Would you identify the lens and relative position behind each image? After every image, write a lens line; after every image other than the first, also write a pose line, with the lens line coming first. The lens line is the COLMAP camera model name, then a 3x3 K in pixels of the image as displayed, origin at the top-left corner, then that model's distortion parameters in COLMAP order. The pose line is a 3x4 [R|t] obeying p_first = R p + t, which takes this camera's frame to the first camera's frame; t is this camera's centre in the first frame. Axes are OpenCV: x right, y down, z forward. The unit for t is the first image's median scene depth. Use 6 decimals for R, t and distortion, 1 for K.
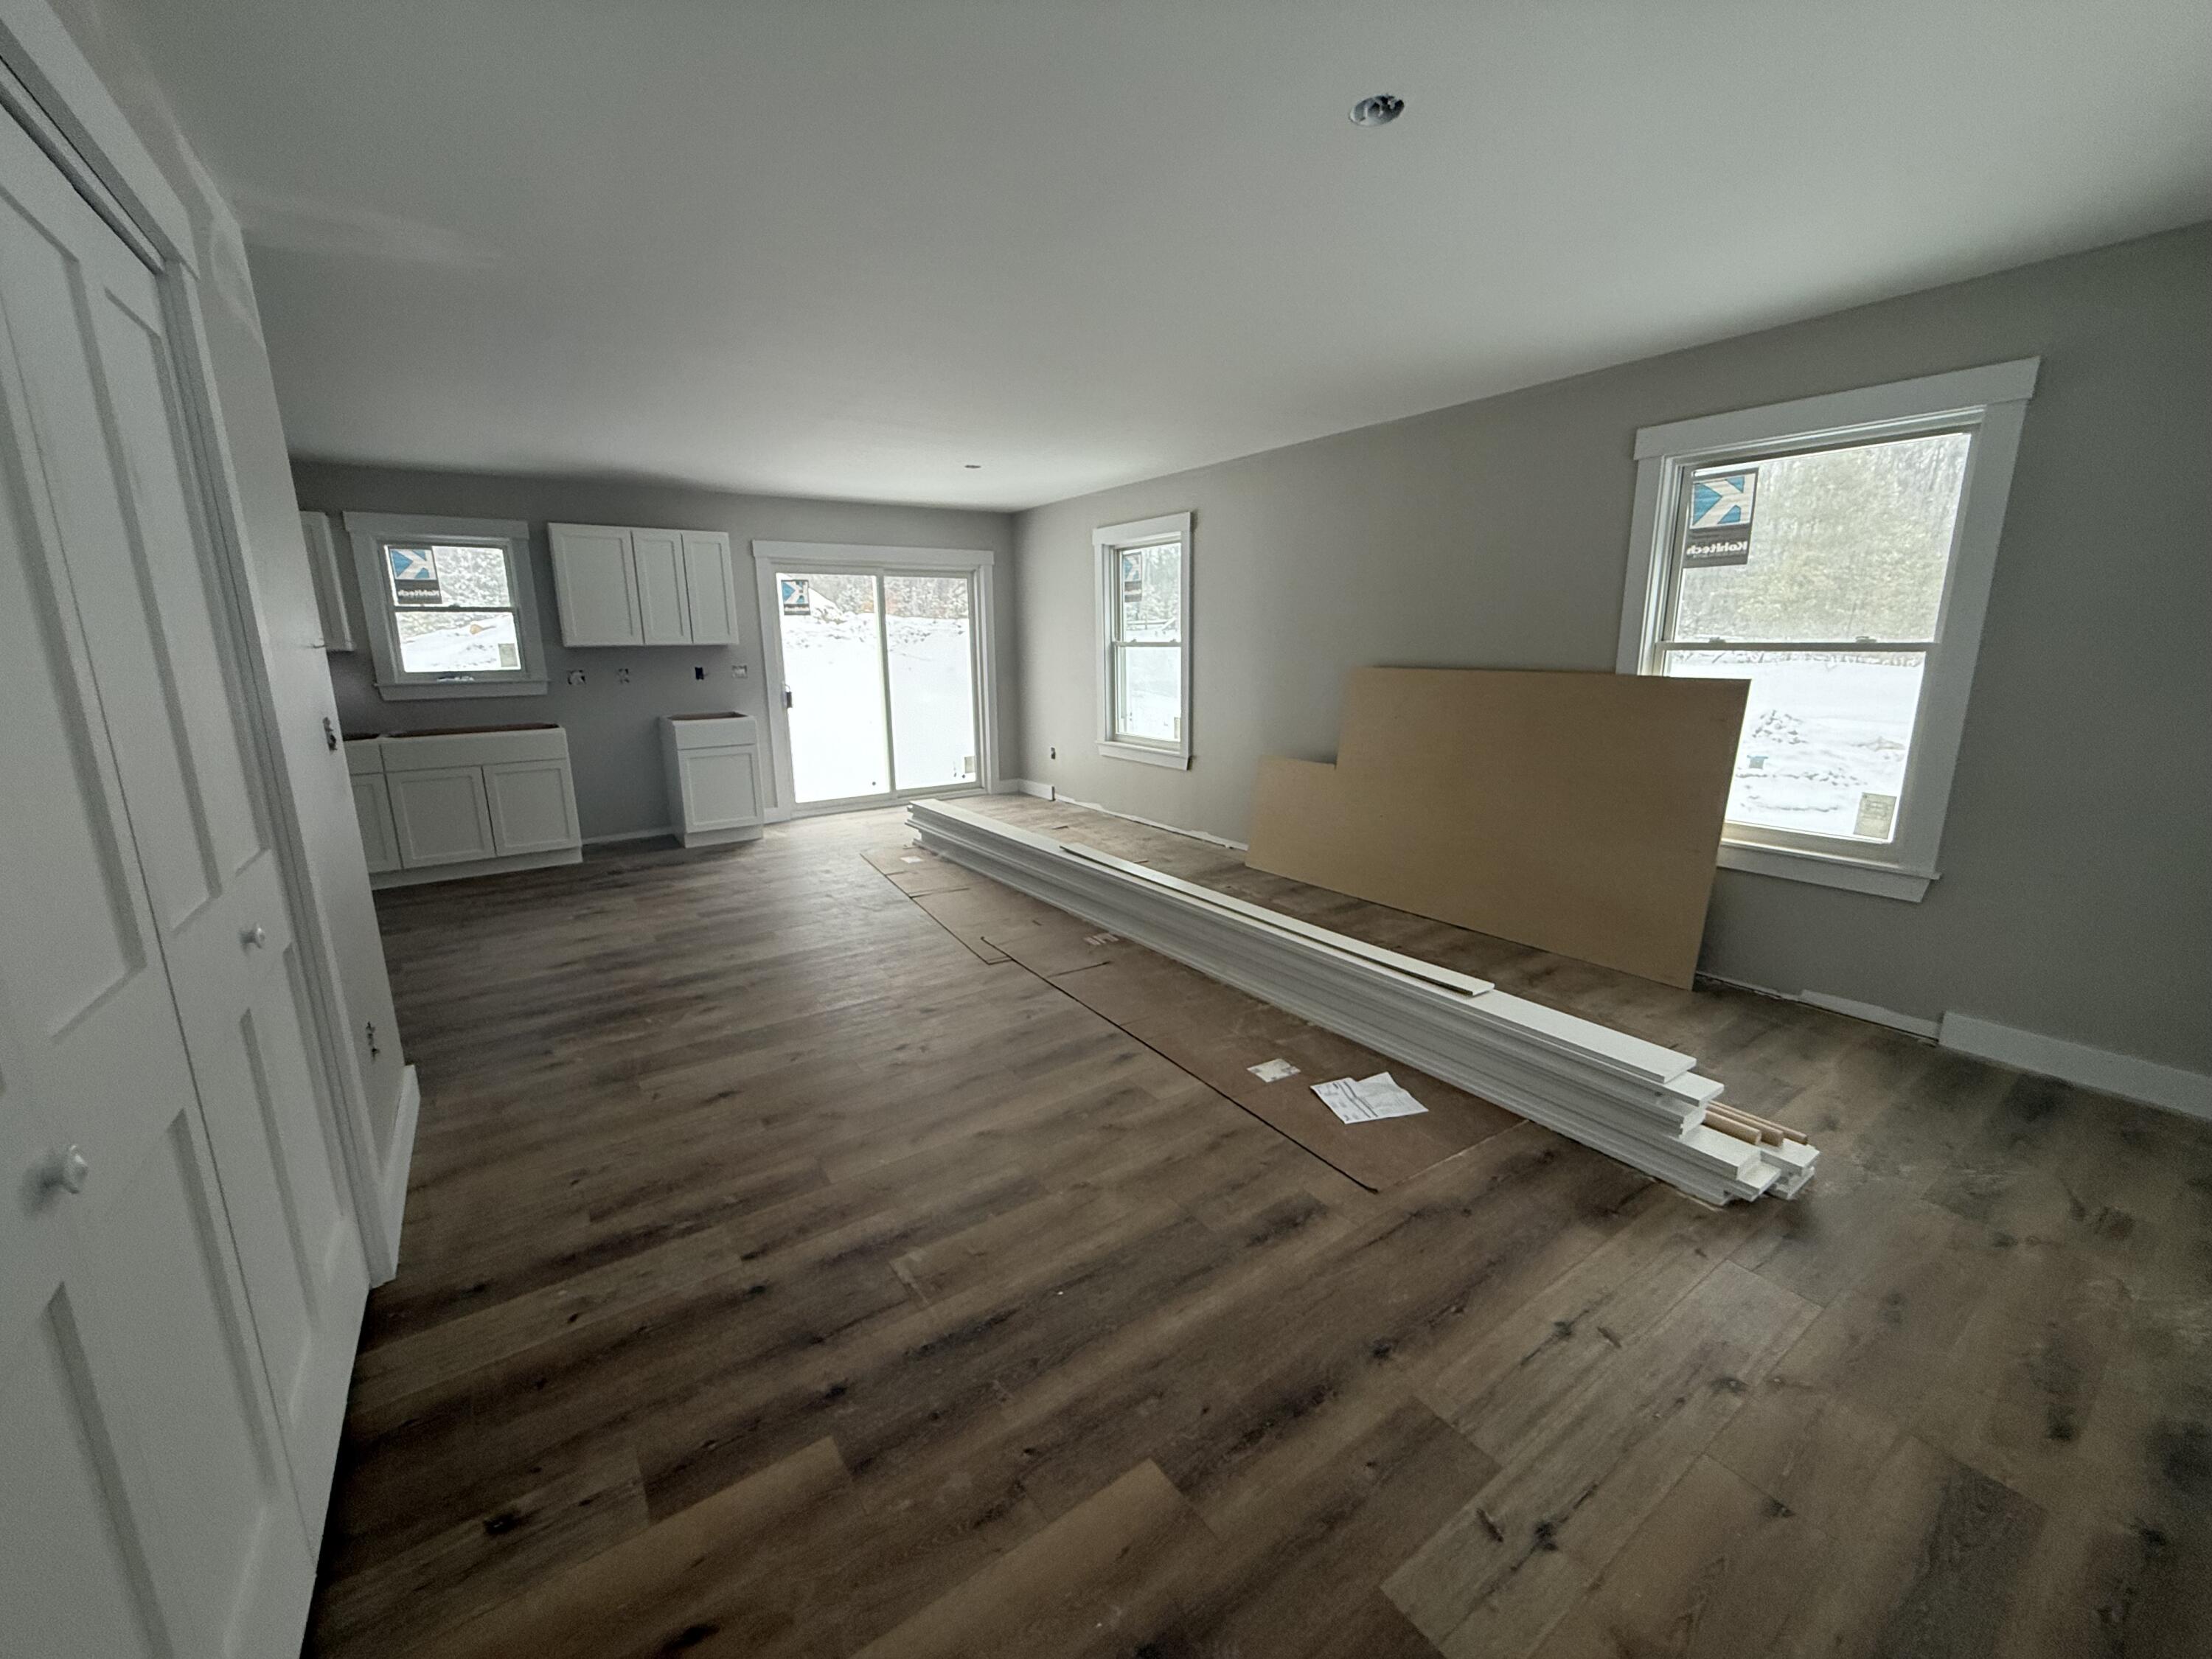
lens RADIAL K [[880.8, 0, 1104.8], [0, 880.8, 809.8], [0, 0, 1]] dist [-0.002676, 0.000893]
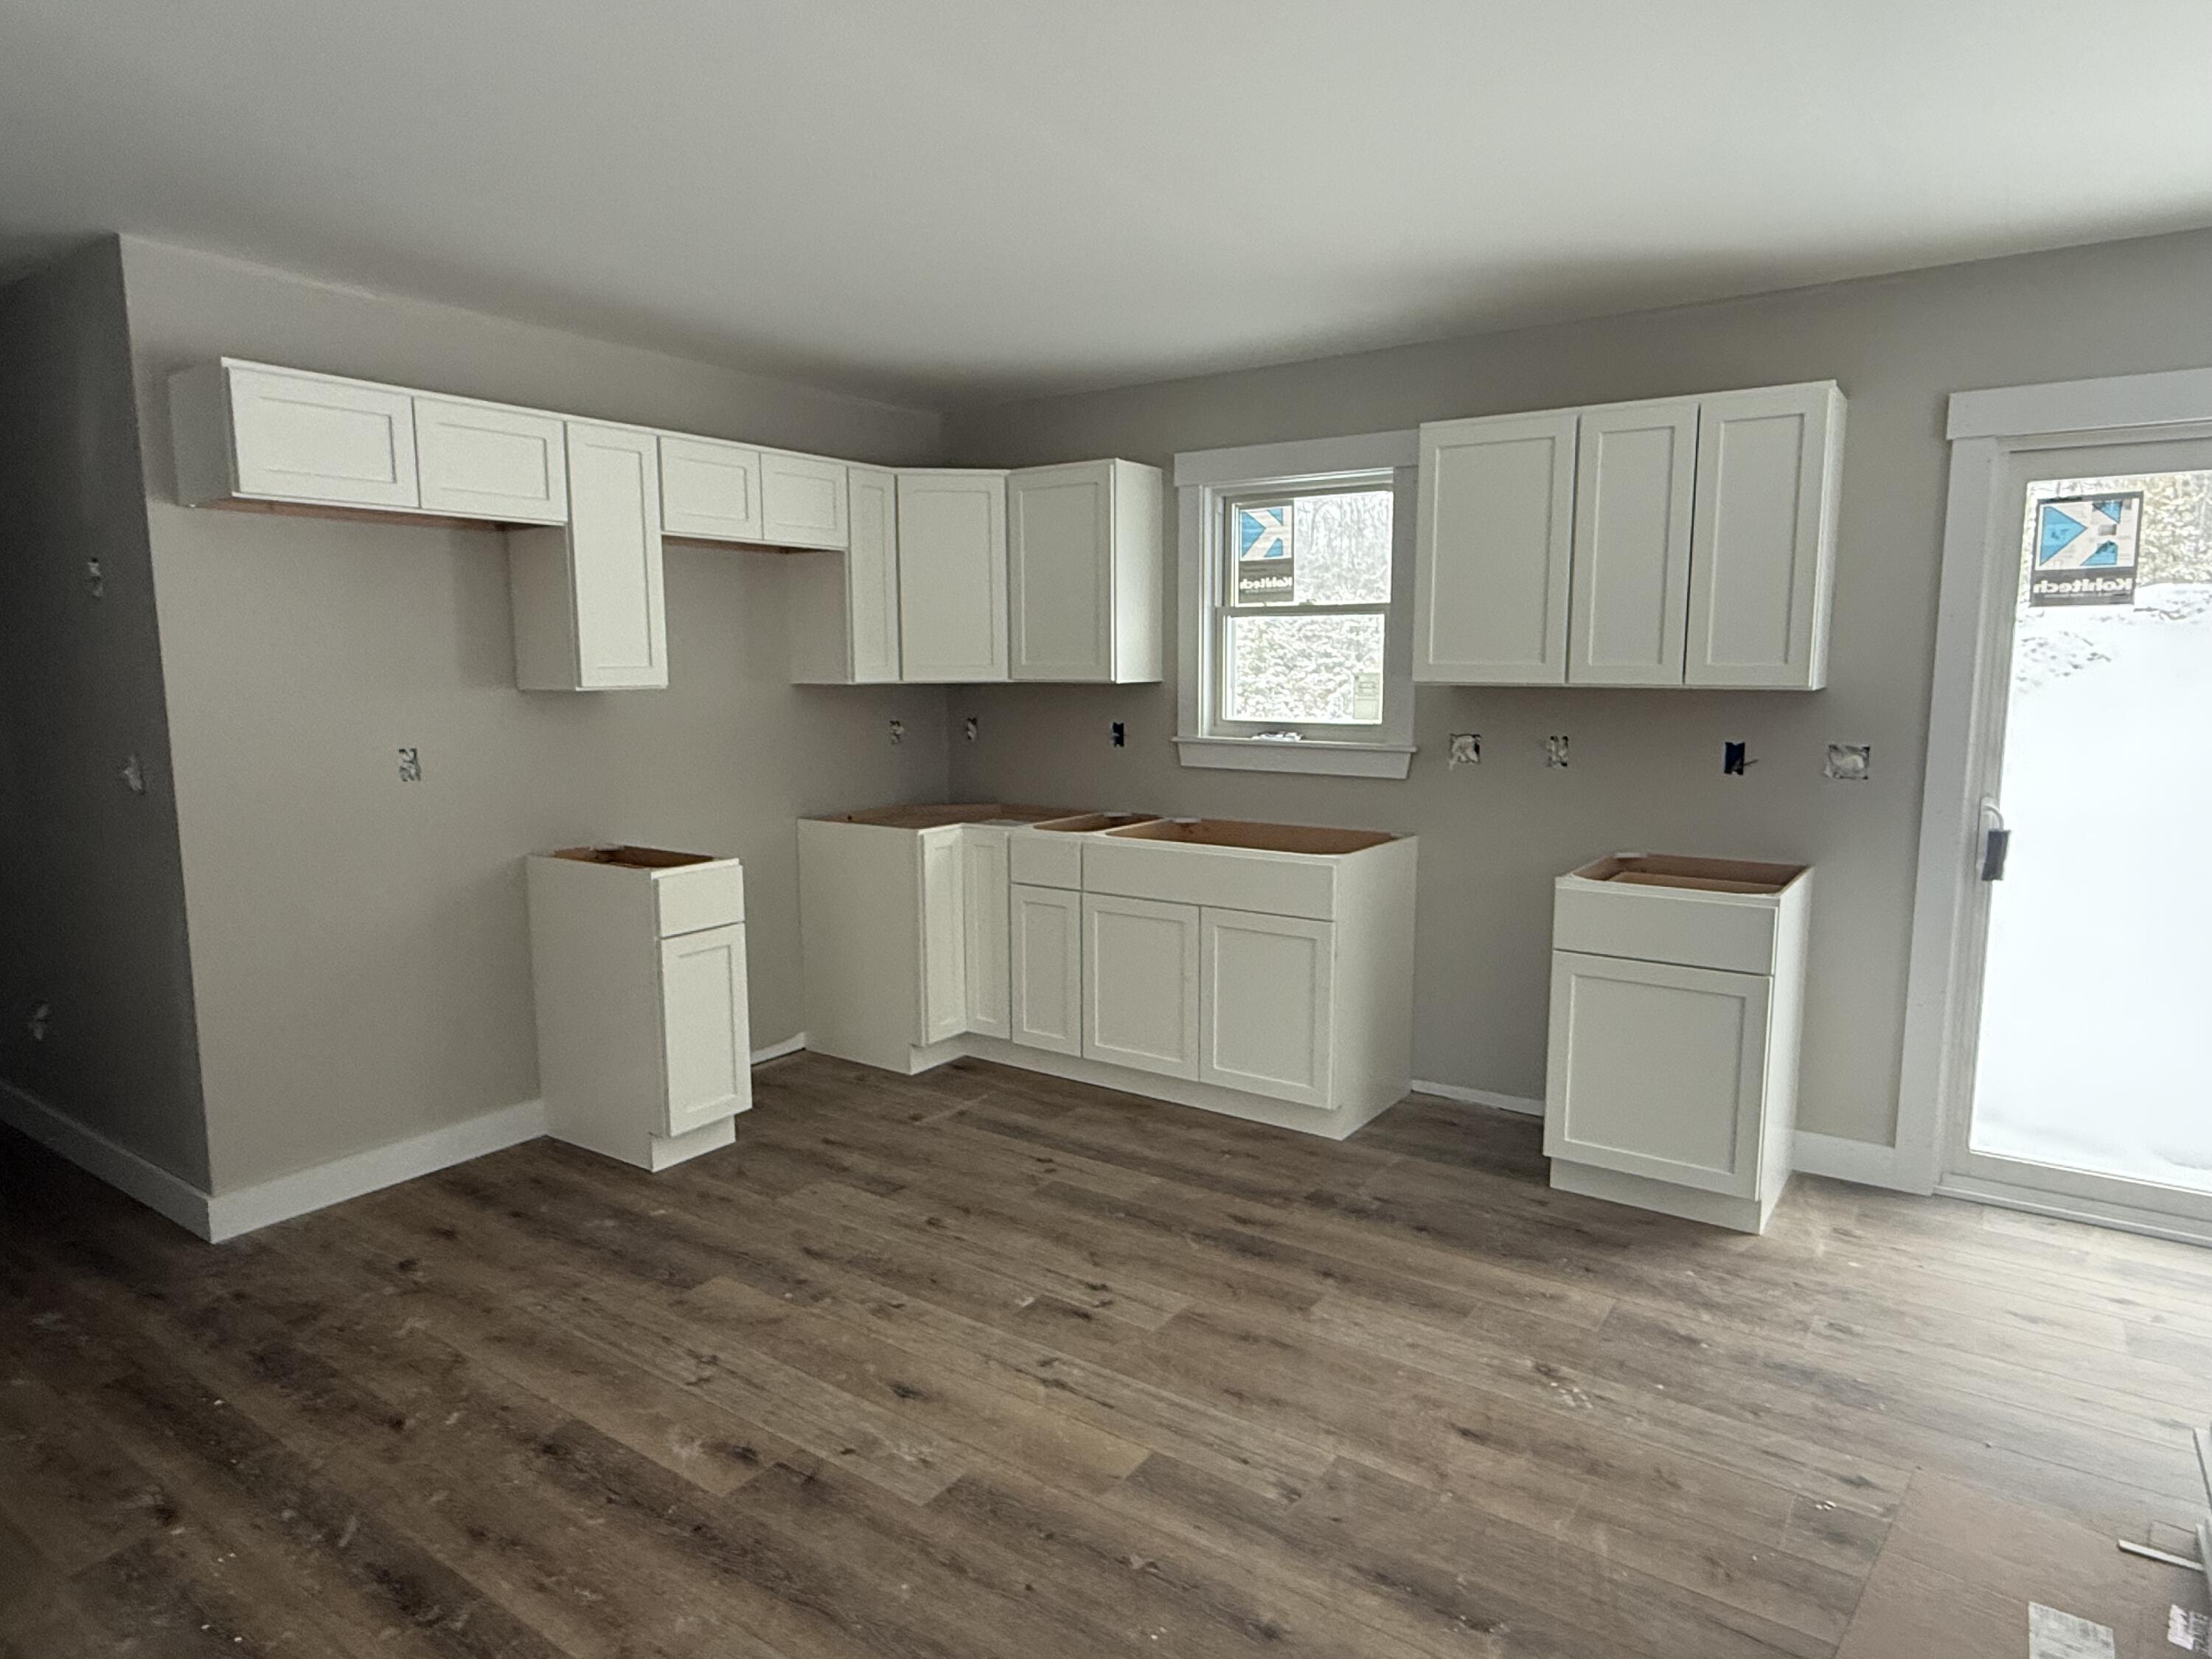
lens RADIAL K [[1304.0, 0, 1096.8], [0, 1304.0, 819.5], [0, 0, 1]] dist [0.002191, -0.003527]
pose [[0.337303, 0.128956, -0.932522, -0.013819], [-0.184016, 0.980496, 0.069030, -0.136945], [0.923236, 0.148315, 0.354454, 0.632831]]
